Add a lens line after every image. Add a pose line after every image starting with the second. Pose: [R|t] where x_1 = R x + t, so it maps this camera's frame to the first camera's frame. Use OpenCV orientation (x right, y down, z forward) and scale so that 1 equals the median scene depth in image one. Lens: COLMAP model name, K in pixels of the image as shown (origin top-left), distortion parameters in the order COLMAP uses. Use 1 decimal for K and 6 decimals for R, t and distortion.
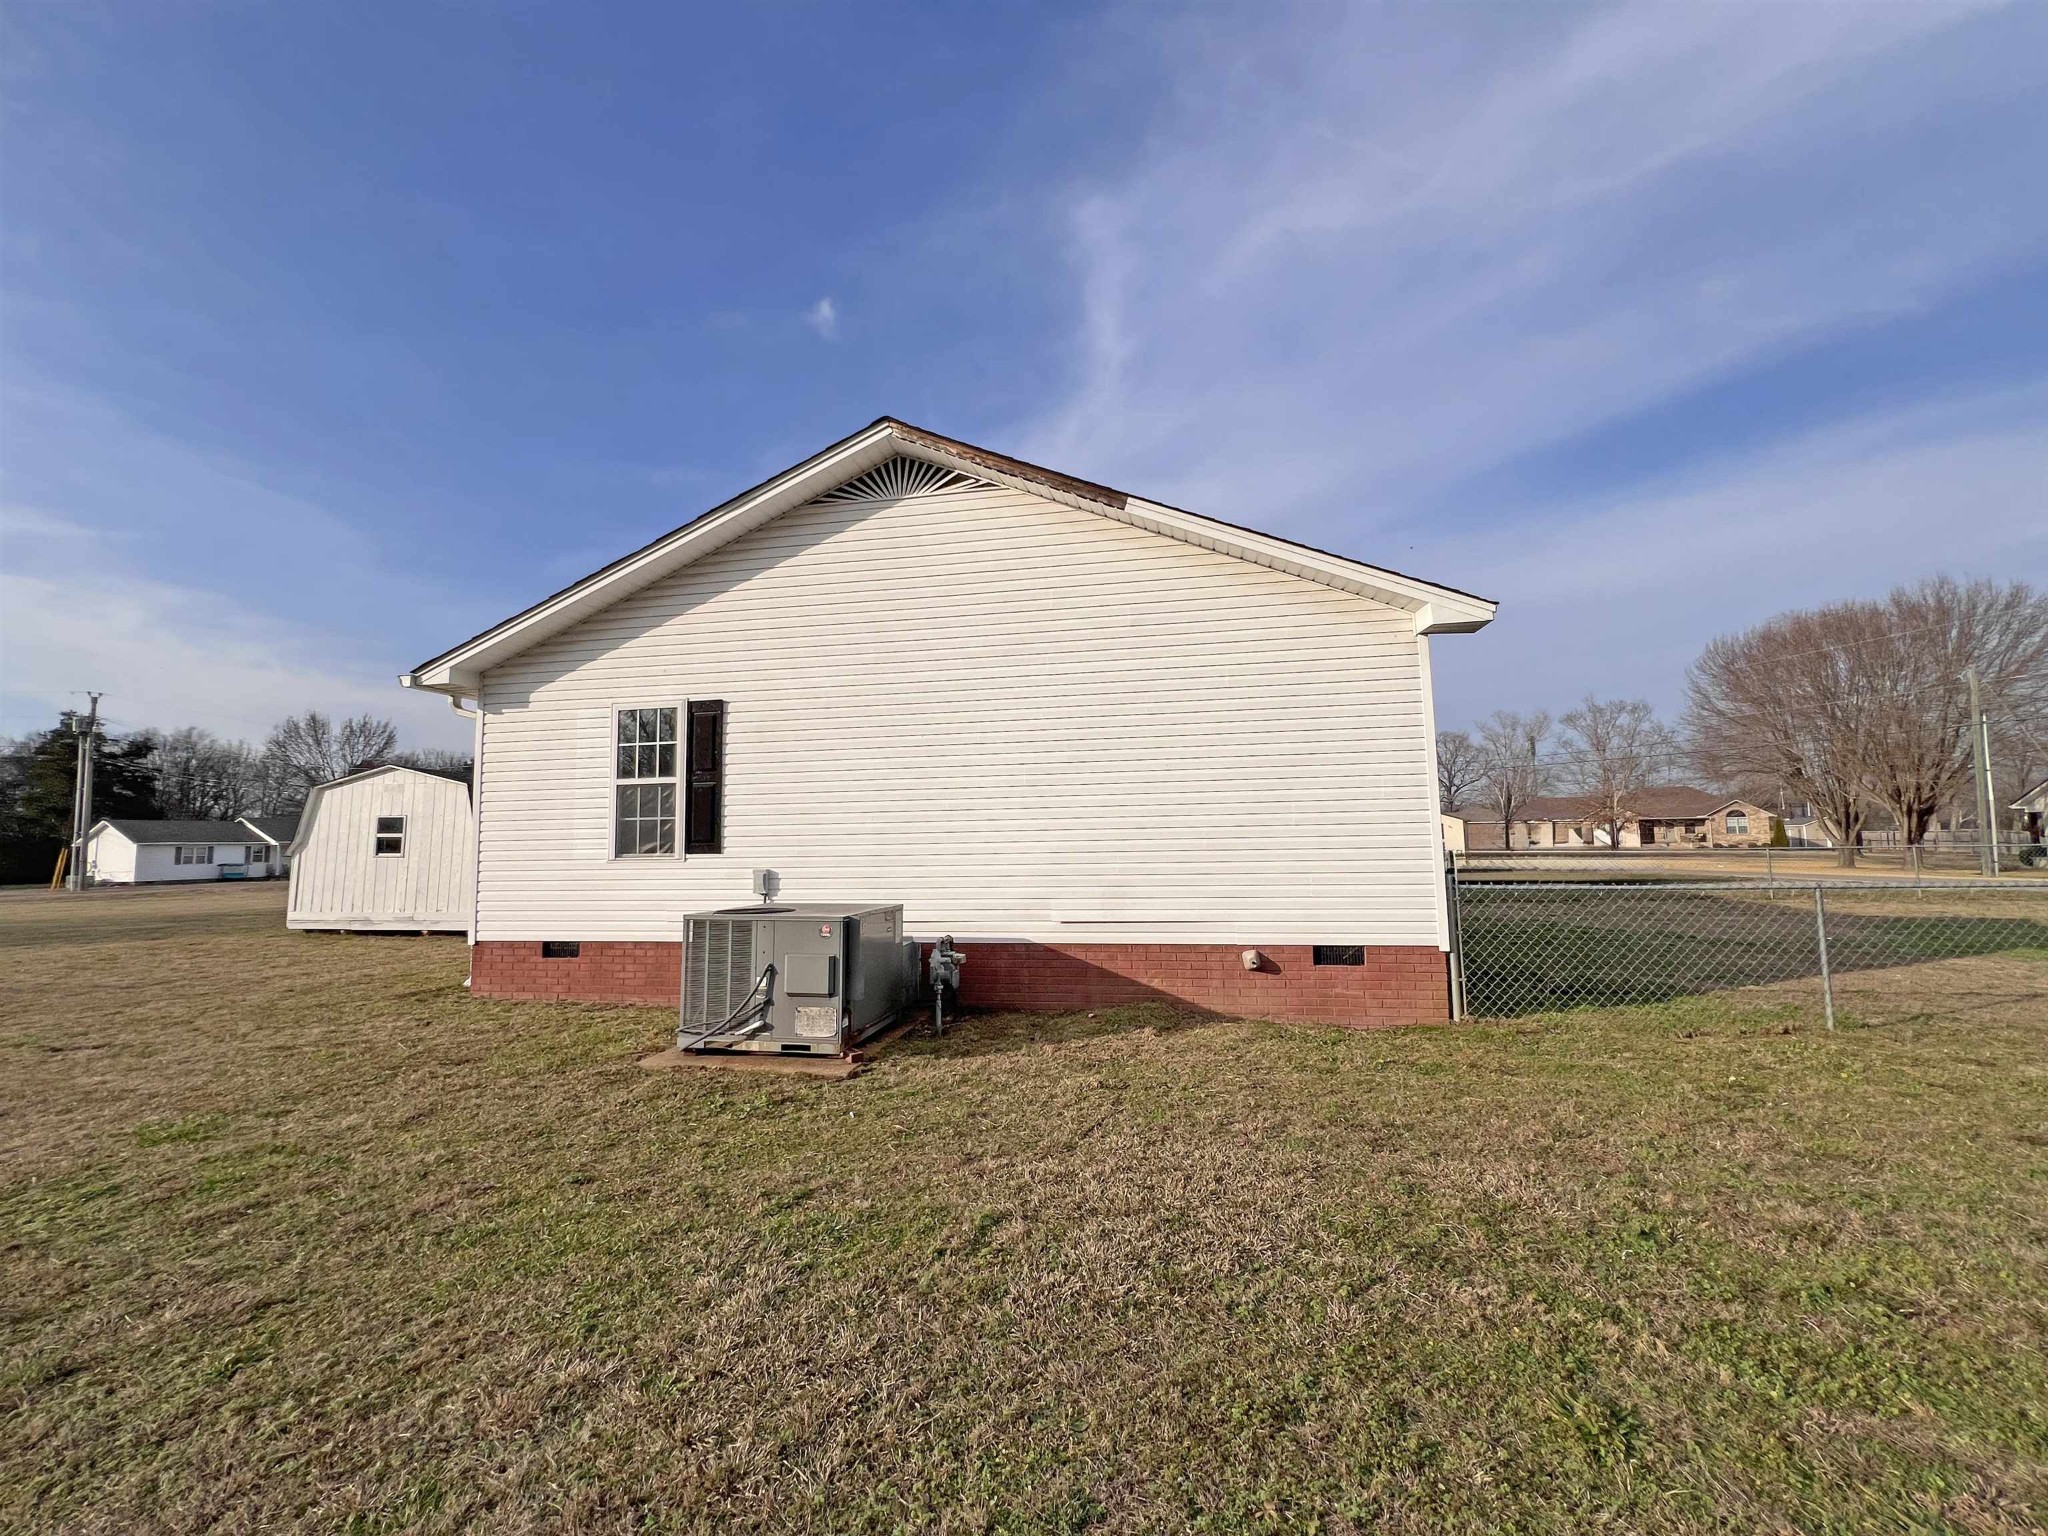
lens RADIAL K [[819.7, 0, 1025.6], [0, 819.7, 772.4], [0, 0, 1]] dist [-0.001577, 0.001027]
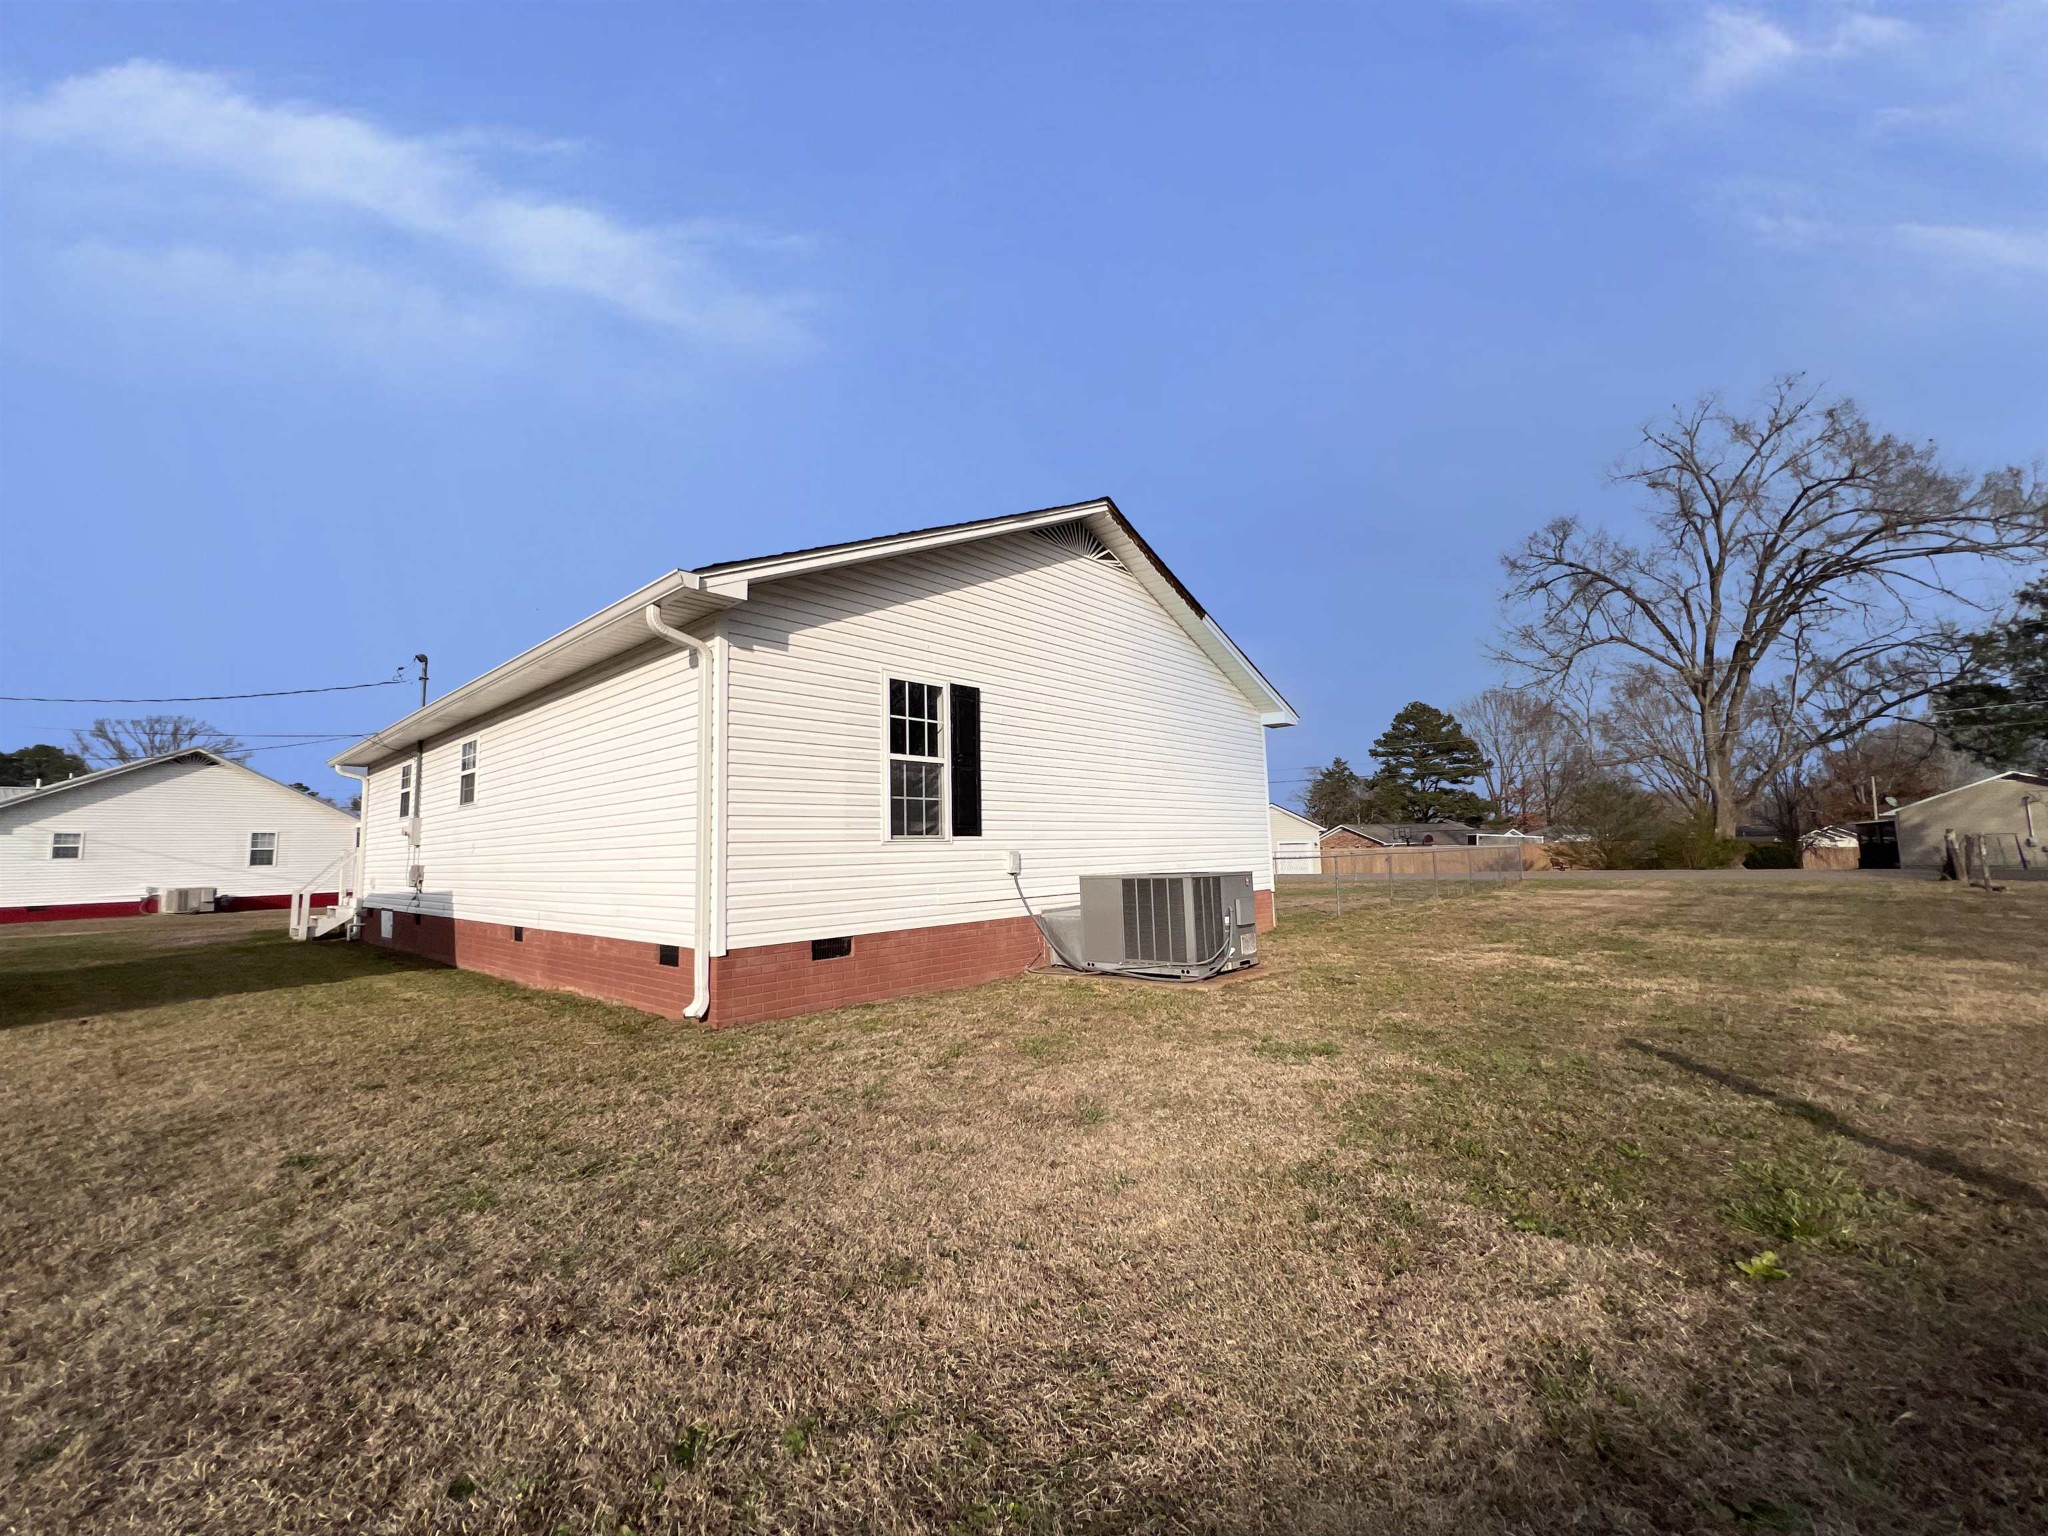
lens RADIAL K [[821.7, 0, 1022.6], [0, 821.7, 771.8], [0, 0, 1]] dist [-0.000812, 0.000167]
pose [[0.525859, 0.084900, 0.846324, -1.204793], [-0.057601, 0.996276, -0.064153, 0.080054], [-0.848619, -0.015014, 0.528791, 0.395508]]
